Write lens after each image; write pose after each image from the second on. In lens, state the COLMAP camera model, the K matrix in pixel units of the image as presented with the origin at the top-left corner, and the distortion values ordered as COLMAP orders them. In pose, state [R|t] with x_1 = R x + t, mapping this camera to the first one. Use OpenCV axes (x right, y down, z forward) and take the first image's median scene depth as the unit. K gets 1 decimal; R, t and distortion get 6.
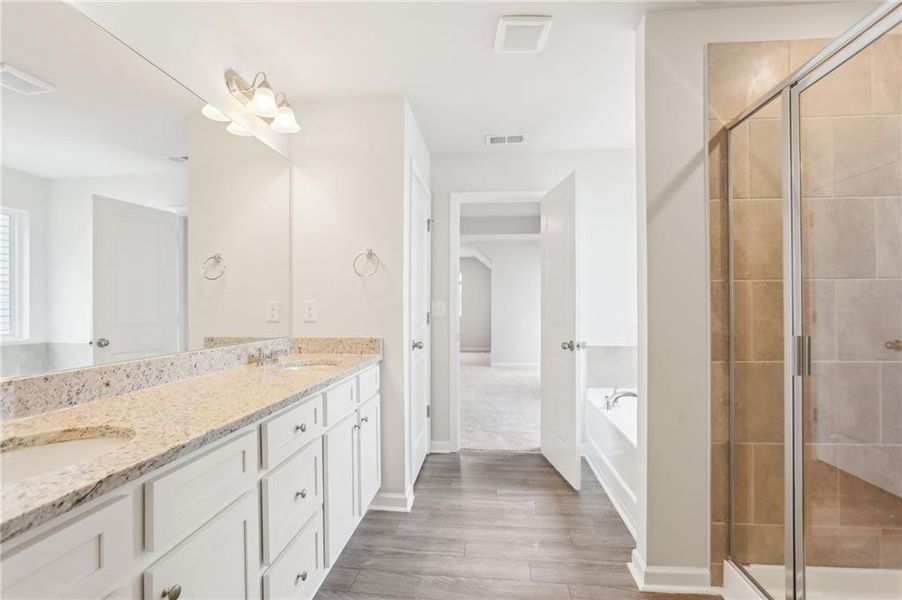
lens RADIAL K [[442.5, 0, 451.0], [0, 442.5, 300.0], [0, 0, 1]] dist [0.000061, 0.000036]
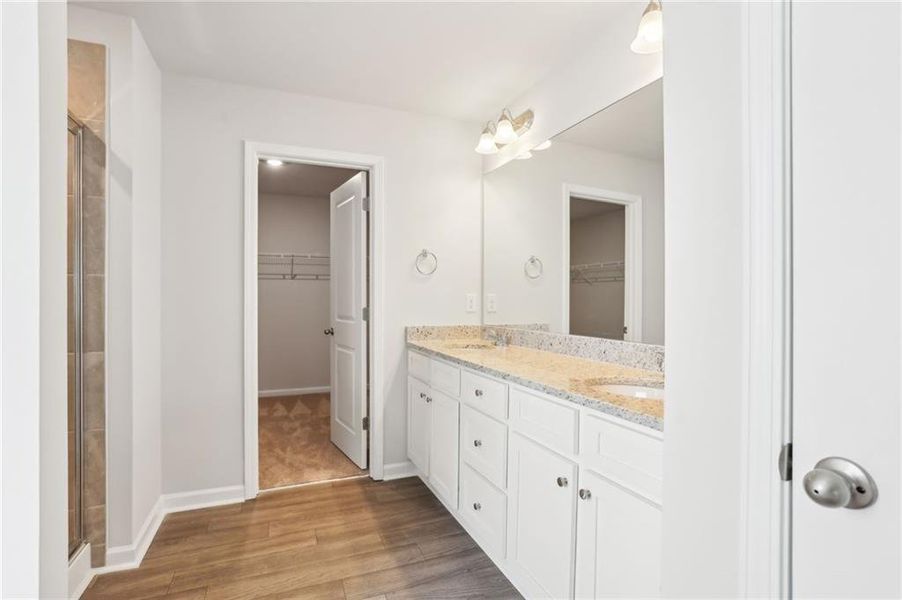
lens RADIAL K [[442.5, 0, 451.0], [0, 442.5, 300.0], [0, 0, 1]] dist [0.000061, 0.000036]
pose [[-0.893884, -0.000631, -0.448298, 0.285477], [0.007613, 0.999833, -0.016587, 0.044566], [0.448234, -0.018240, -0.893730, 2.151350]]
